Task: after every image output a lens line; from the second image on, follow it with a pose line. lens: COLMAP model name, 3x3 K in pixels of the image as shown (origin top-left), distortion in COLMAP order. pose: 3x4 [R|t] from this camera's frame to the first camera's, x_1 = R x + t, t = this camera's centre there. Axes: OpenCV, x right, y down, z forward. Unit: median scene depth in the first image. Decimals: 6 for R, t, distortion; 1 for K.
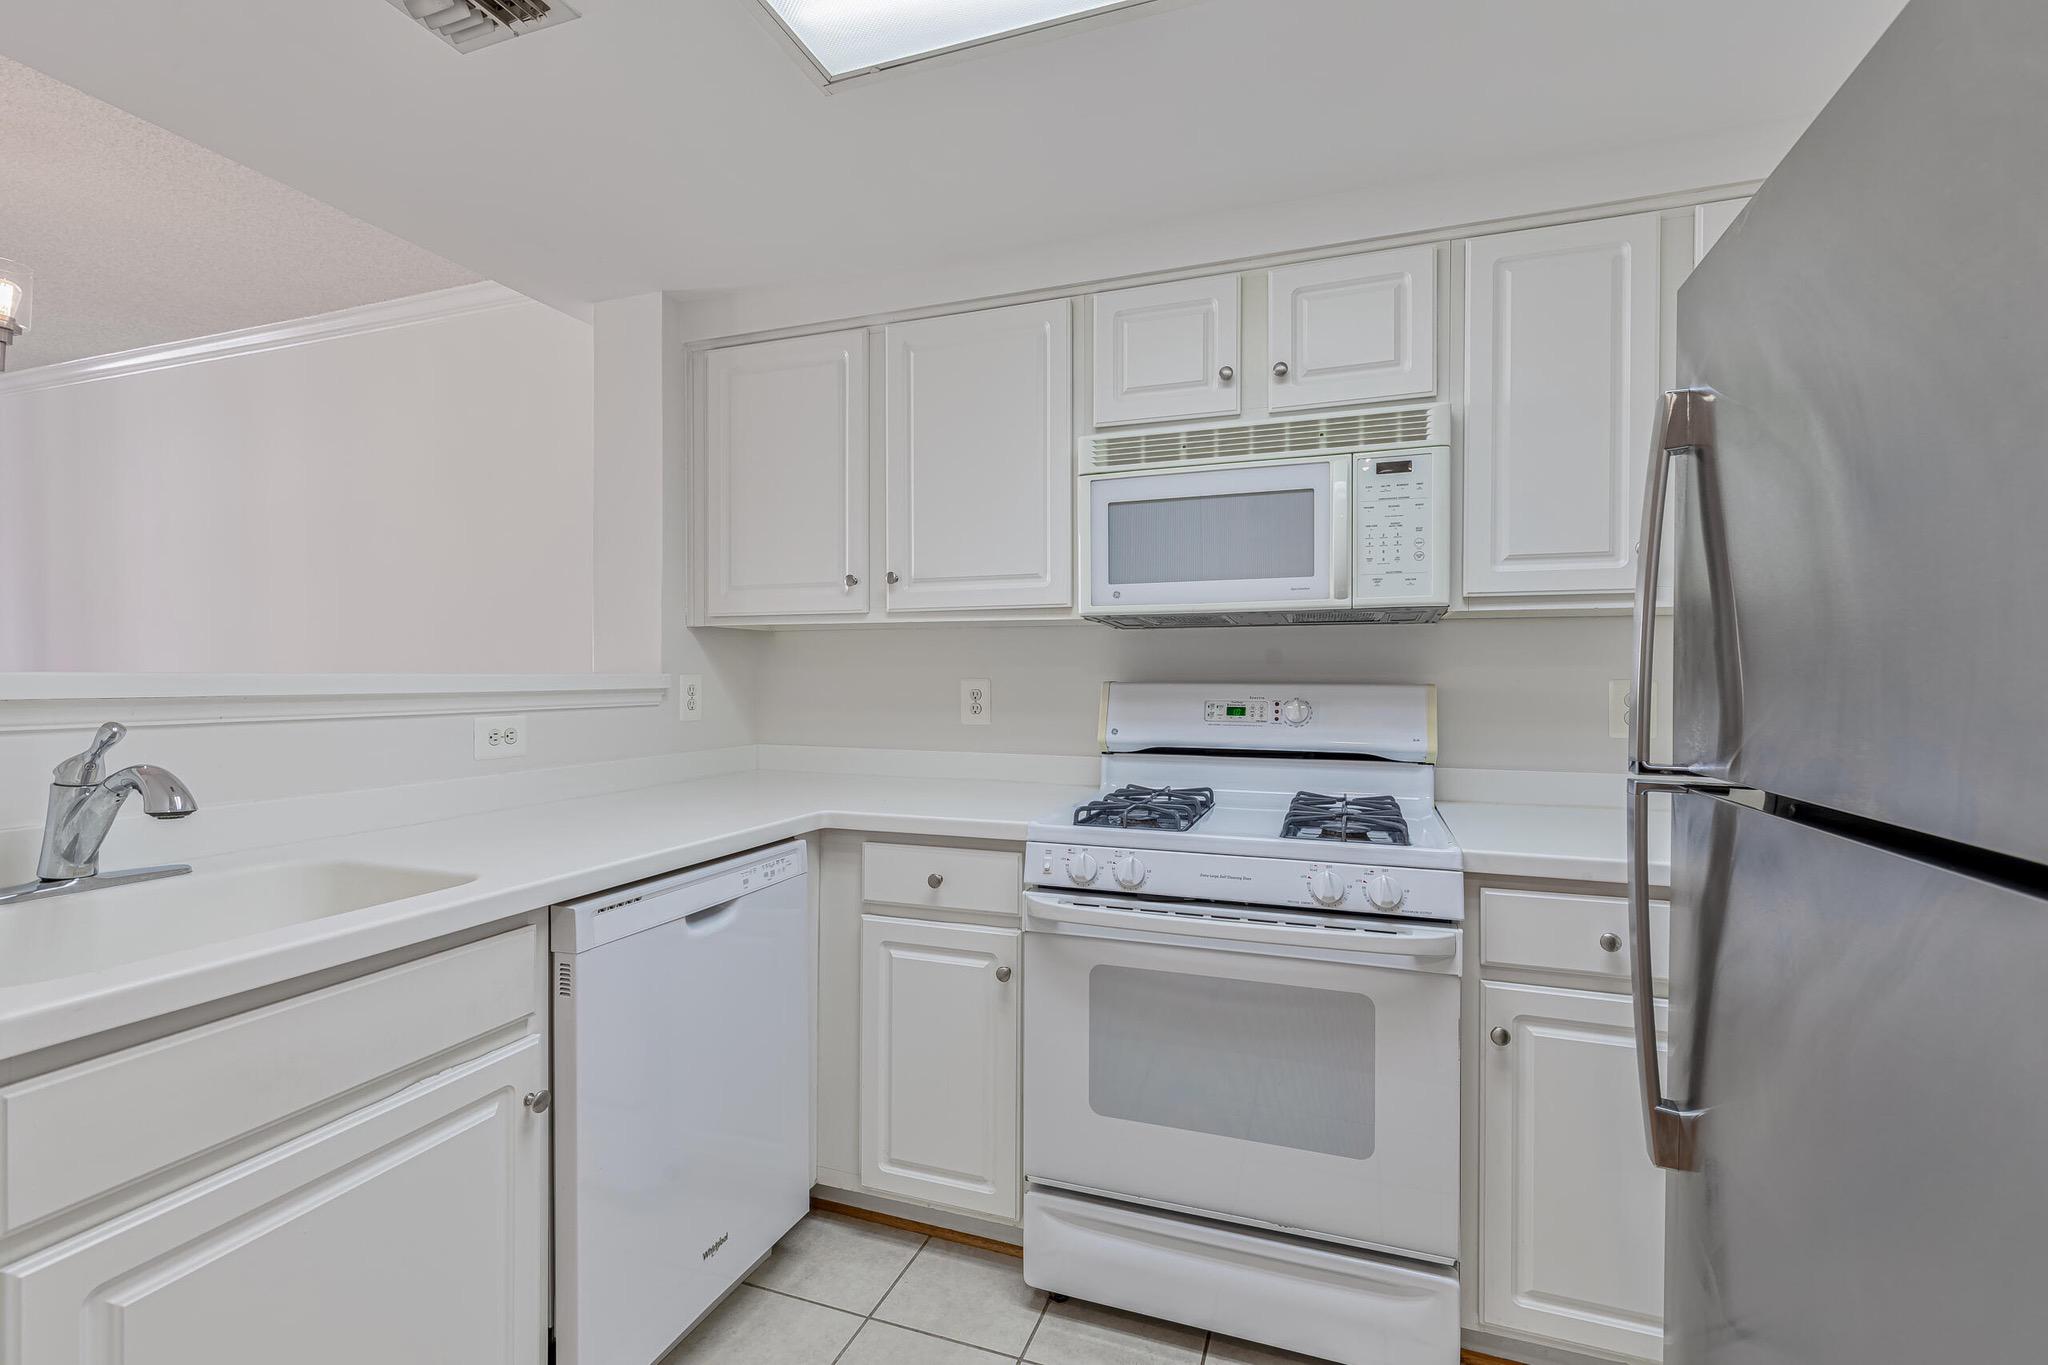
lens RADIAL K [[914.7, 0, 1023.4], [0, 914.7, 680.6], [0, 0, 1]] dist [0.007088, -0.002768]
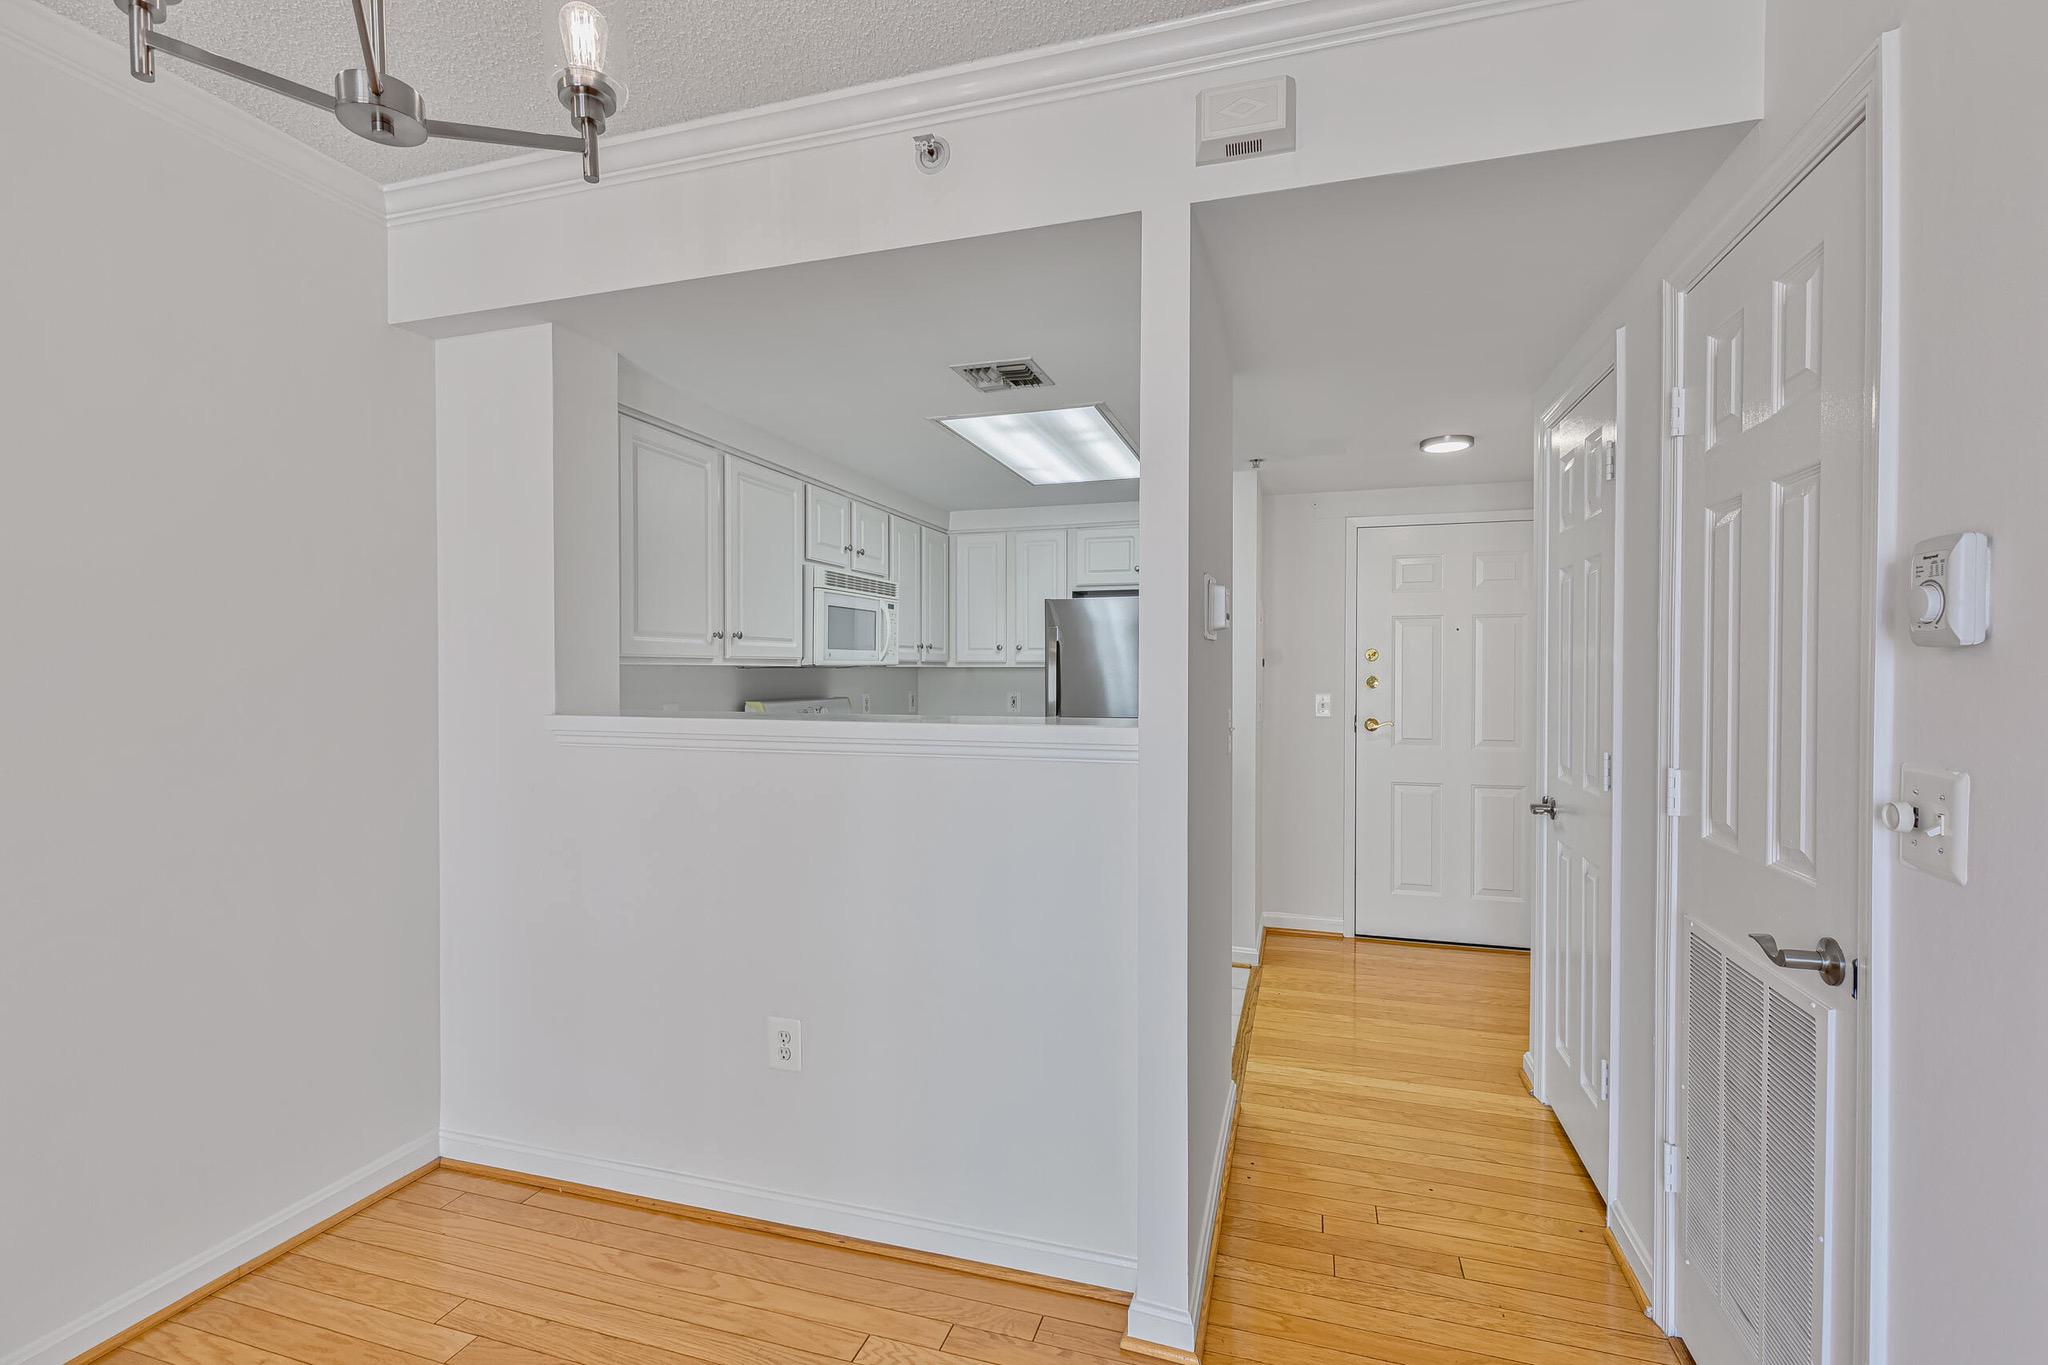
lens RADIAL K [[914.7, 0, 1023.4], [0, 914.7, 680.6], [0, 0, 1]] dist [0.007088, -0.002768]
pose [[-0.046534, -0.013489, 0.998826, -1.867151], [0.003047, 0.999902, 0.013645, -0.069008], [-0.998912, 0.003678, -0.046488, 0.725802]]
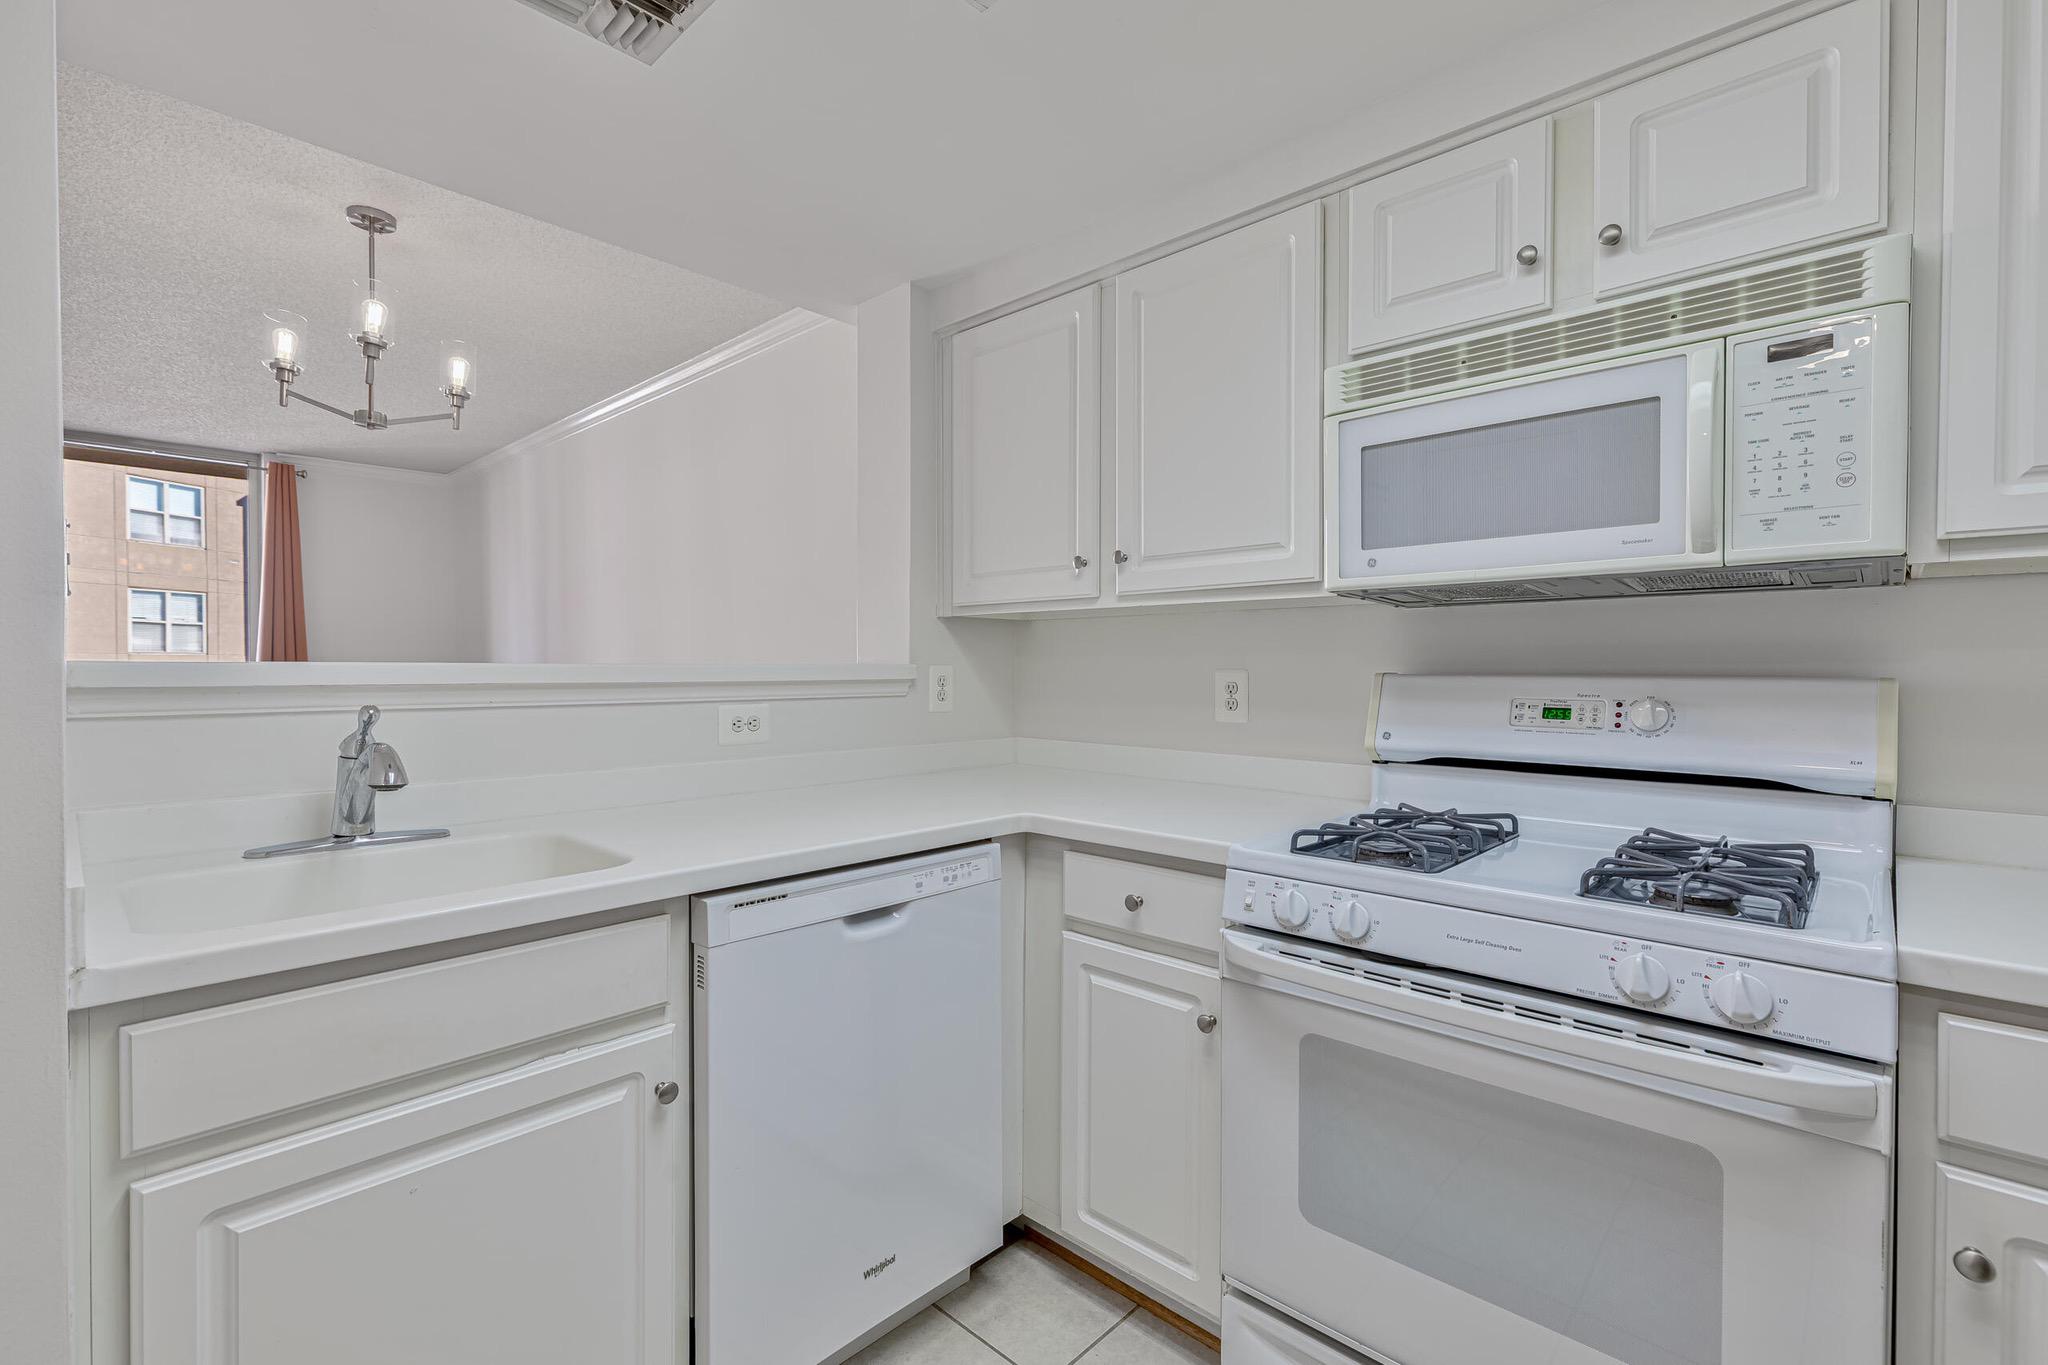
lens RADIAL K [[914.7, 0, 1023.4], [0, 914.7, 680.6], [0, 0, 1]] dist [0.007088, -0.002768]
pose [[0.917878, 0.005374, -0.396825, 0.146185], [-0.001882, 0.999956, 0.009188, 0.000882], [0.396857, -0.007687, 0.917848, 0.161253]]
